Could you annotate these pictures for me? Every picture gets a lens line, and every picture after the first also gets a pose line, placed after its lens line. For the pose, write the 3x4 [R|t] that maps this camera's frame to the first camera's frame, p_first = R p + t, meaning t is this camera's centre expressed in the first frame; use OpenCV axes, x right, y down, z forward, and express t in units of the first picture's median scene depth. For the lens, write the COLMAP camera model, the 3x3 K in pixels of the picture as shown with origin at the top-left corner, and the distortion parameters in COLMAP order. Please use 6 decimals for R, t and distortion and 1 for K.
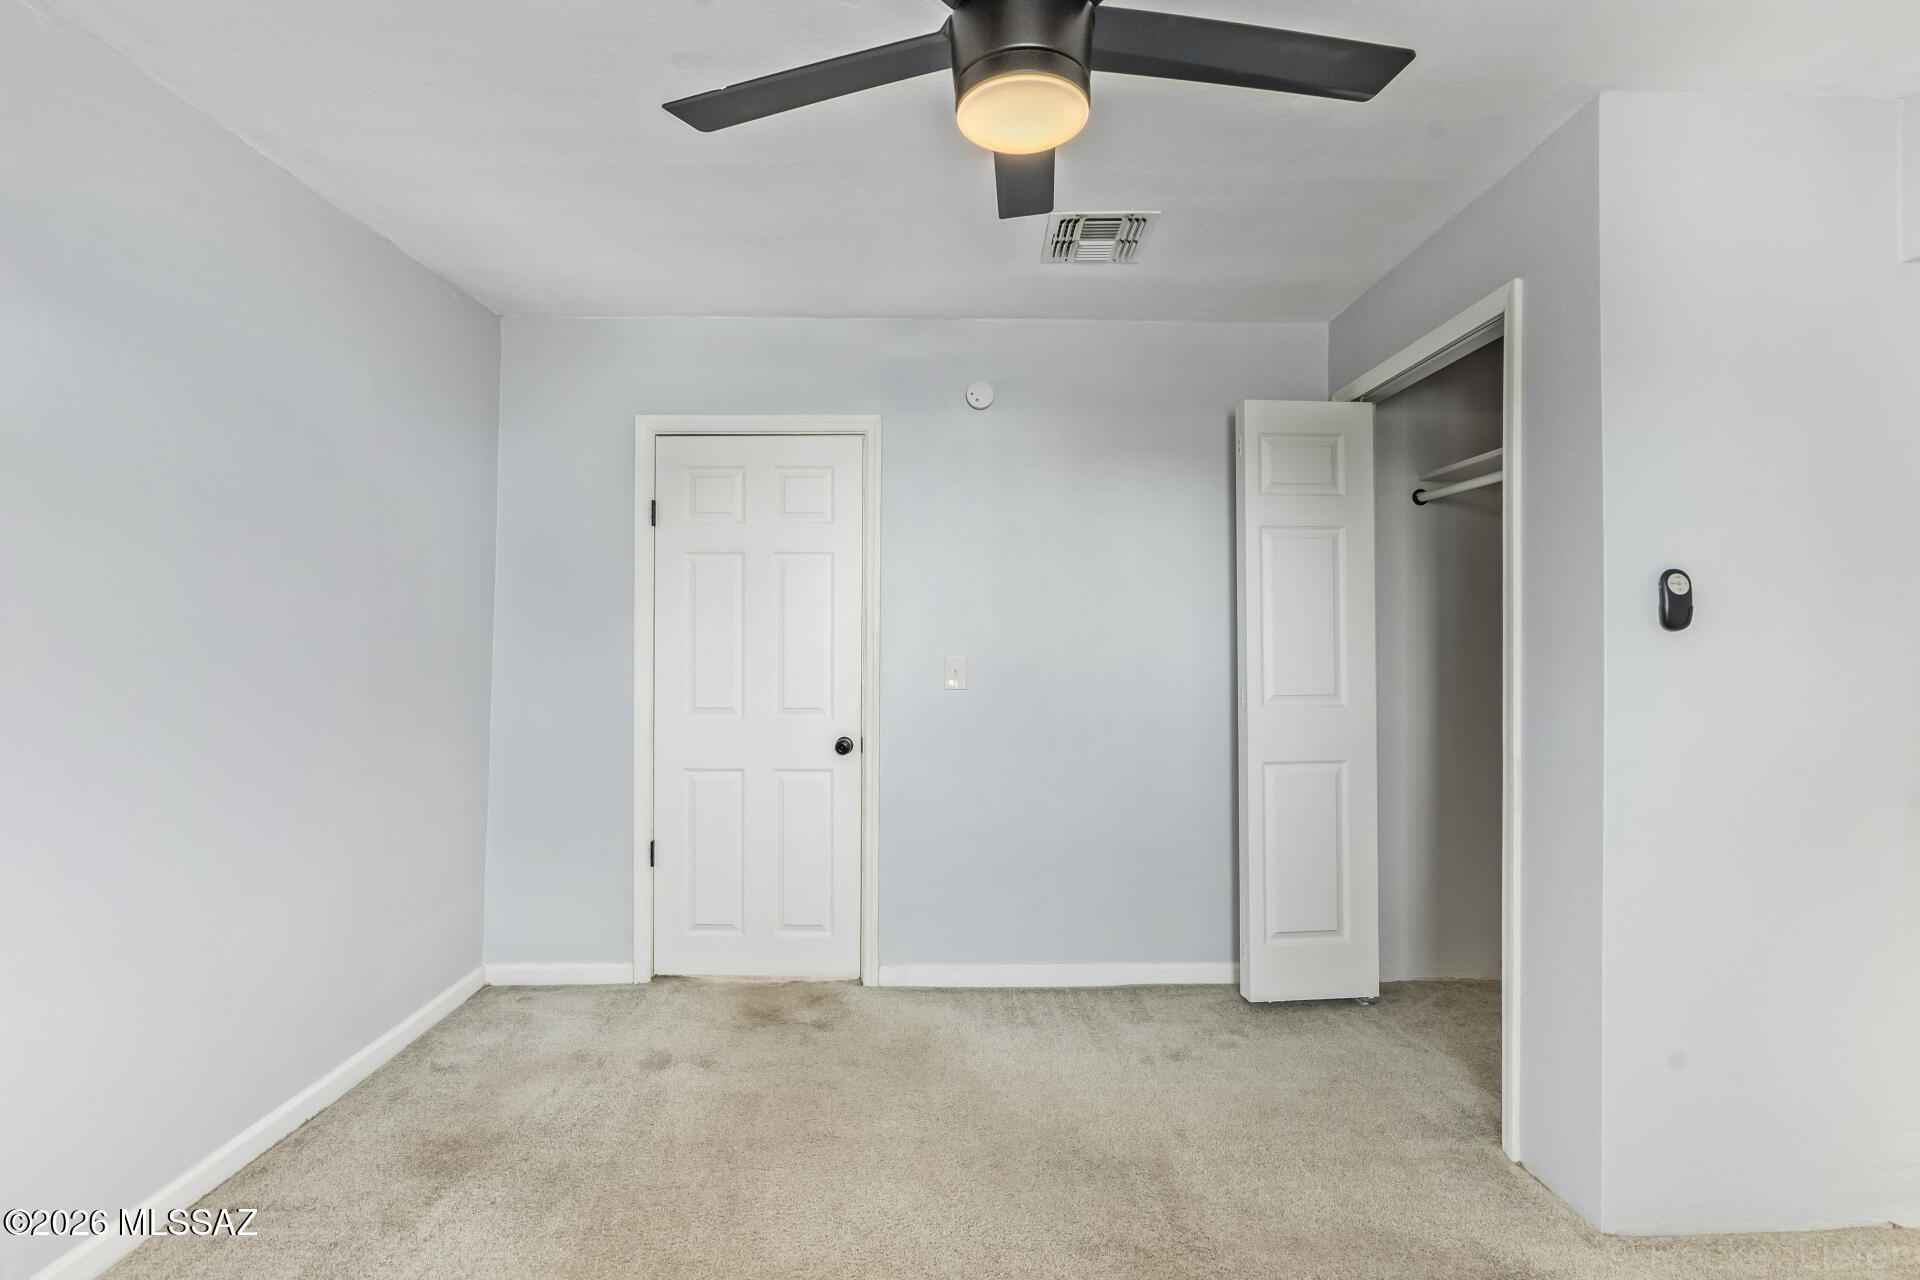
lens RADIAL K [[847.3, 0, 960.3], [0, 847.3, 634.4], [0, 0, 1]] dist [-0.007338, 0.000494]
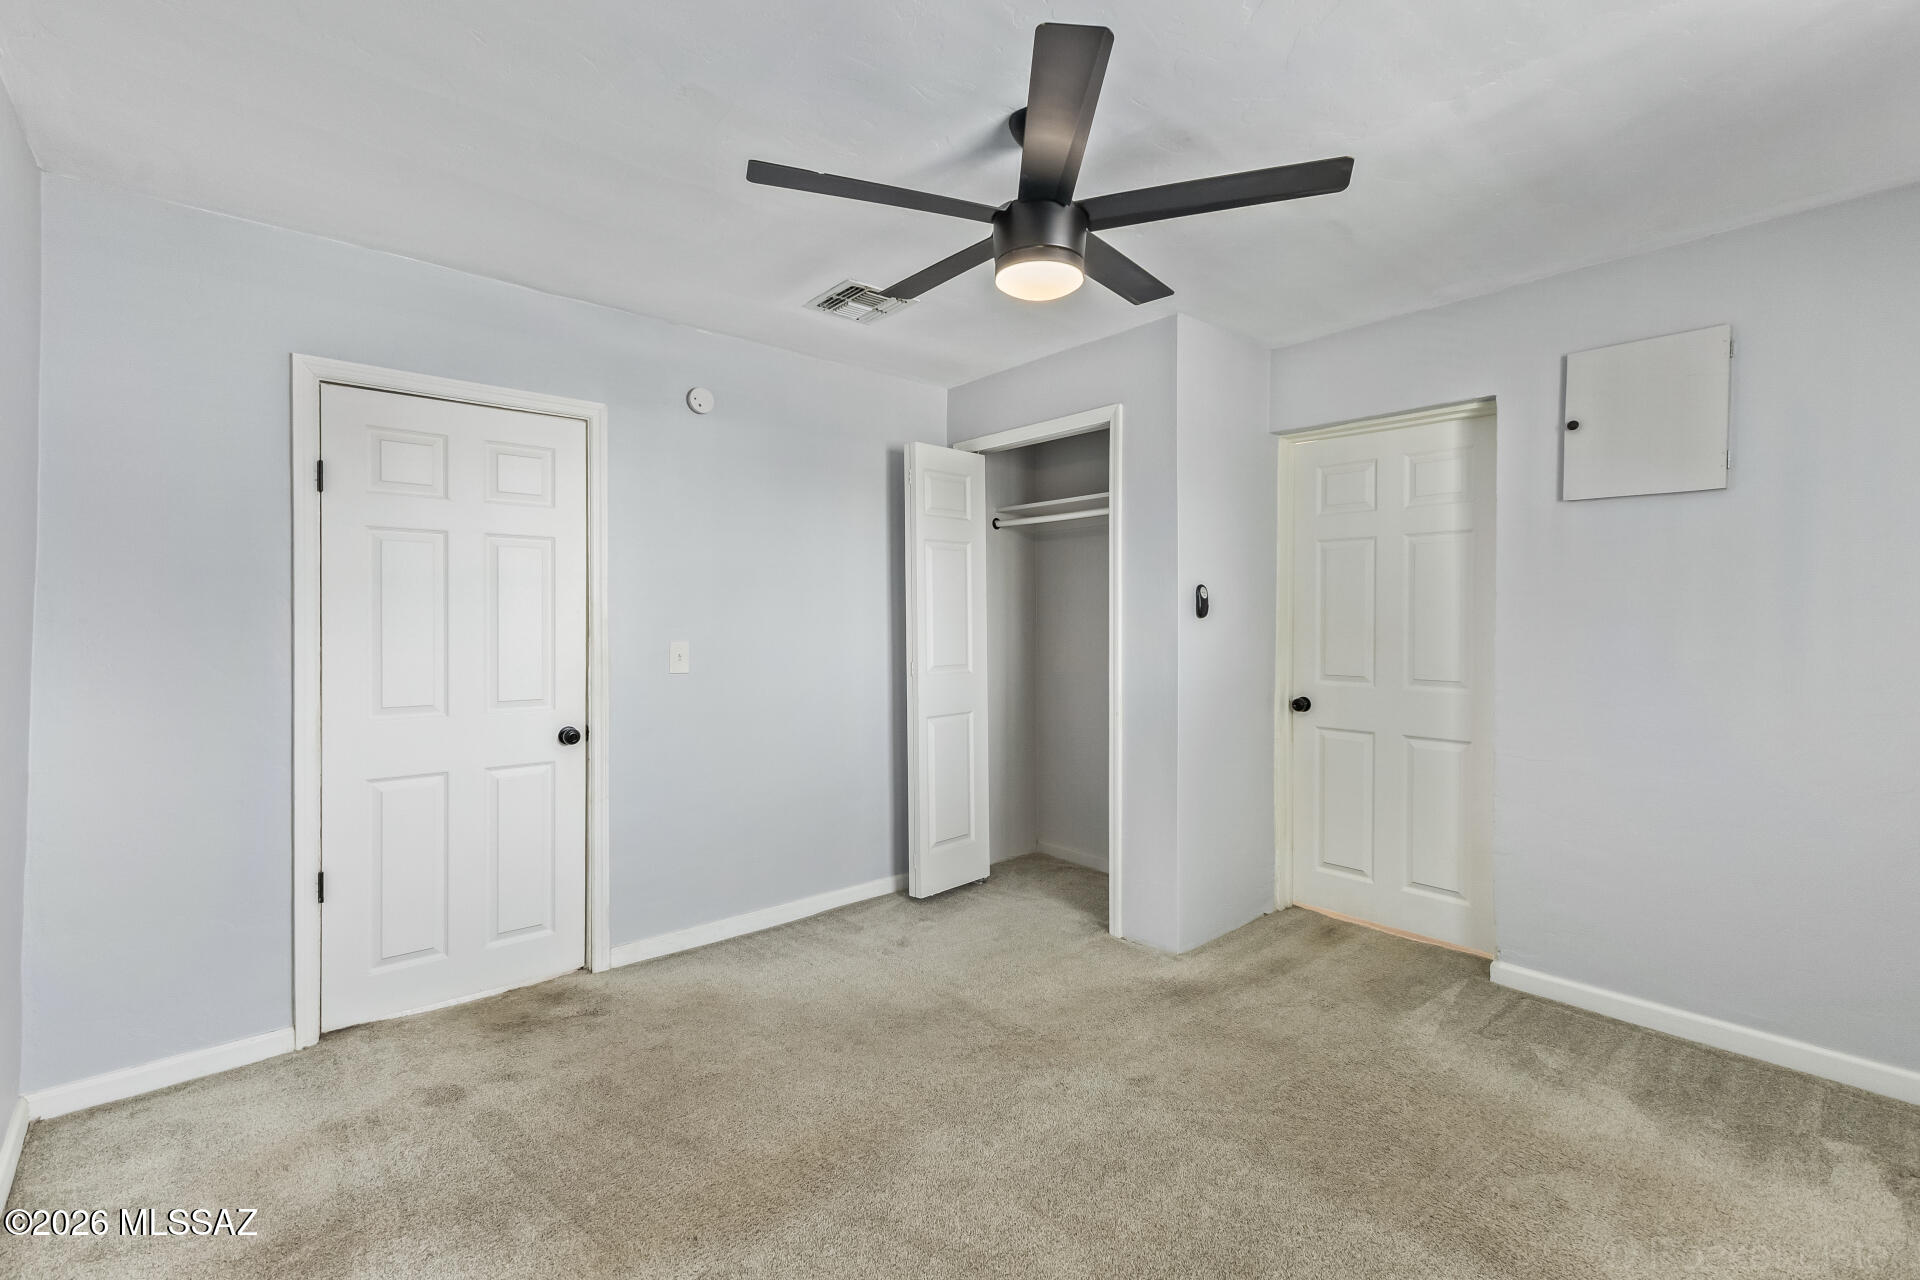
lens RADIAL K [[820.0, 0, 961.0], [0, 820.0, 634.4], [0, 0, 1]] dist [0.007470, -0.000701]
pose [[0.766170, -0.013791, 0.642490, -0.422318], [0.003050, 0.999836, 0.017825, -0.001547], [-0.642631, -0.011697, 0.766087, -0.020959]]
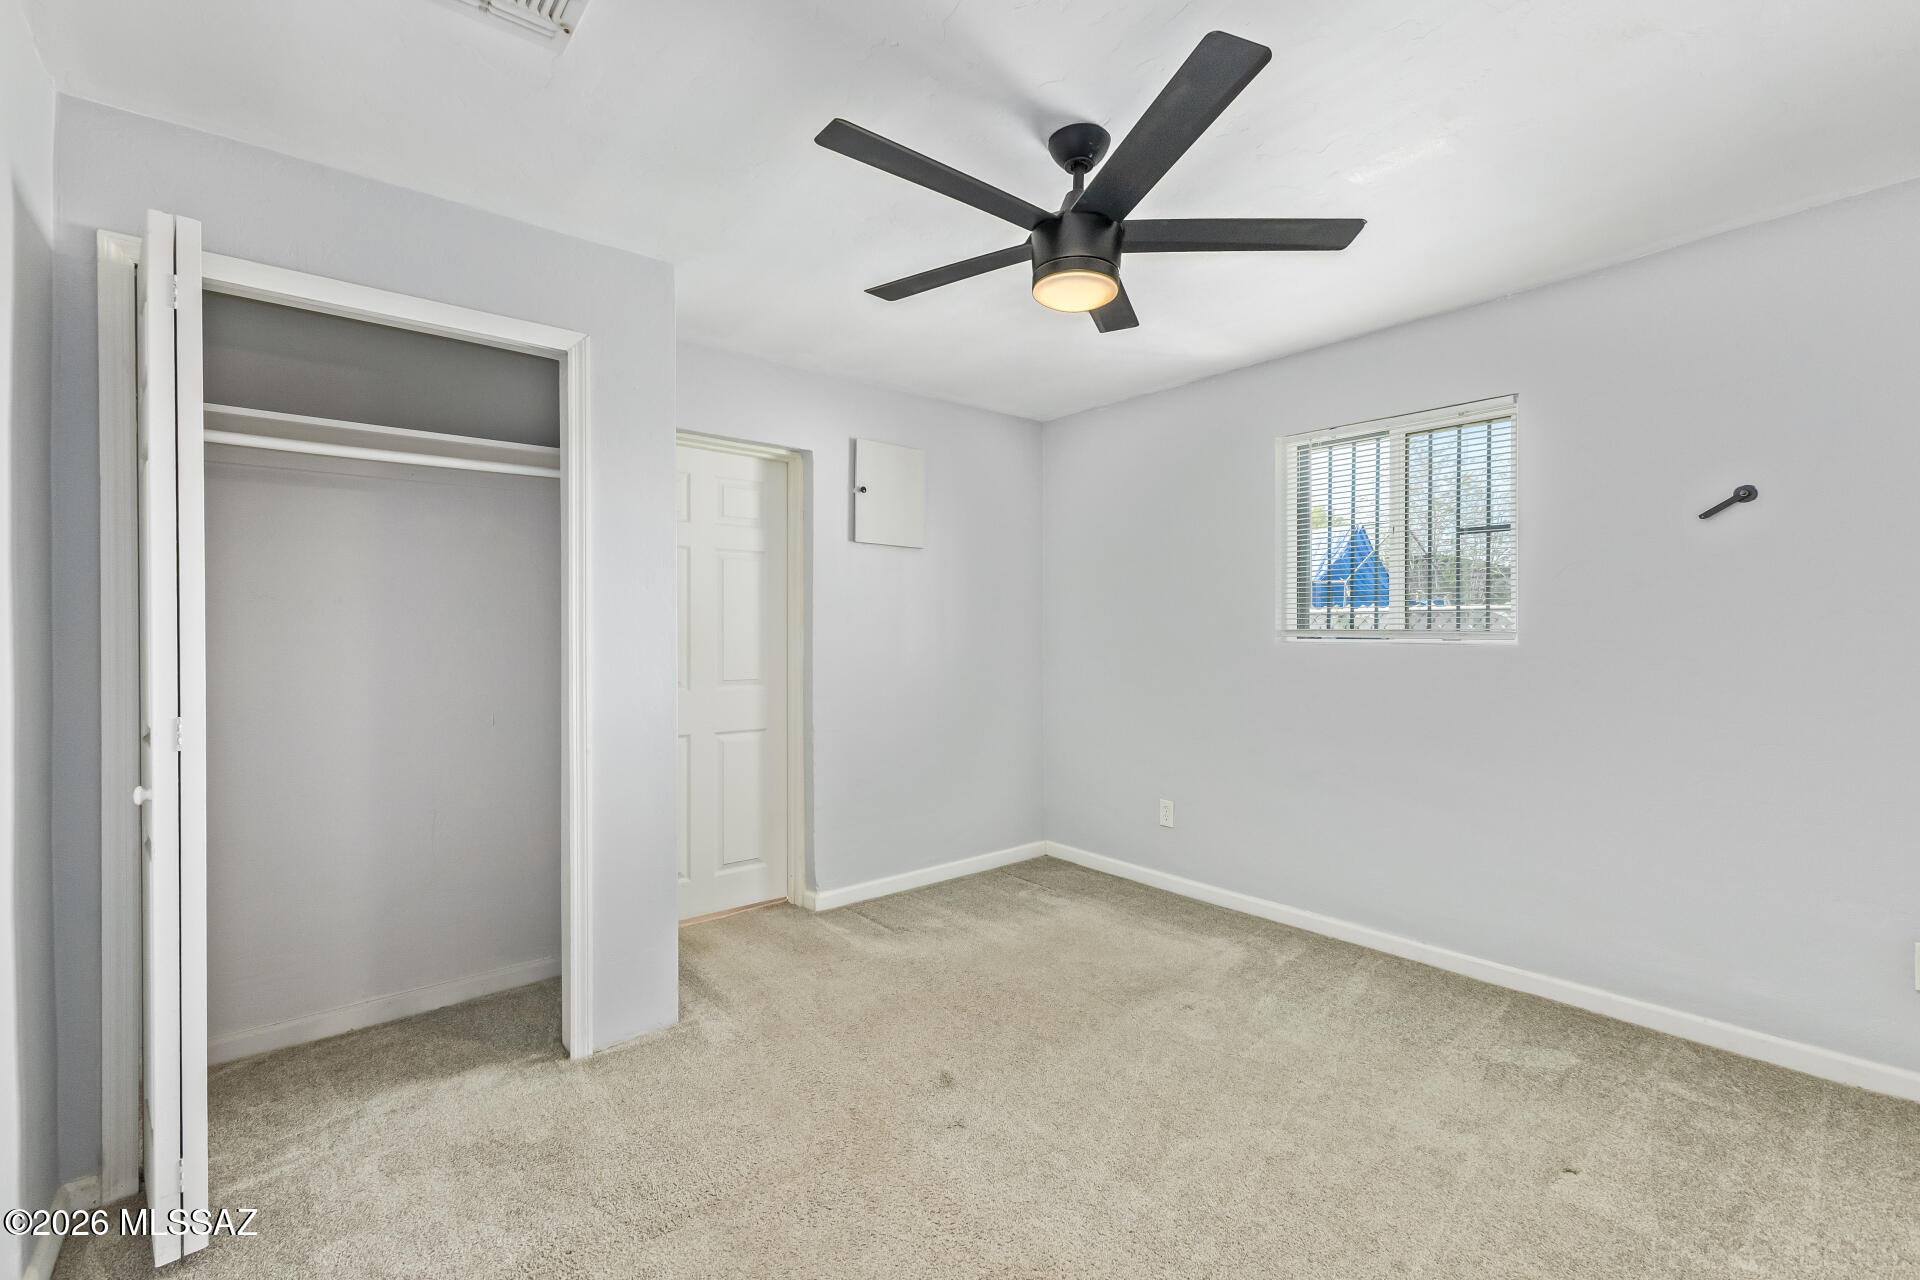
lens RADIAL K [[820.0, 0, 958.8], [0, 820.0, 636.2], [0, 0, 1]] dist [0.007470, -0.000701]
pose [[-0.608423, -0.004682, 0.793599, -0.430252], [0.002578, 0.999966, 0.007876, 0.005077], [-0.793608, 0.006837, -0.608390, 0.896667]]
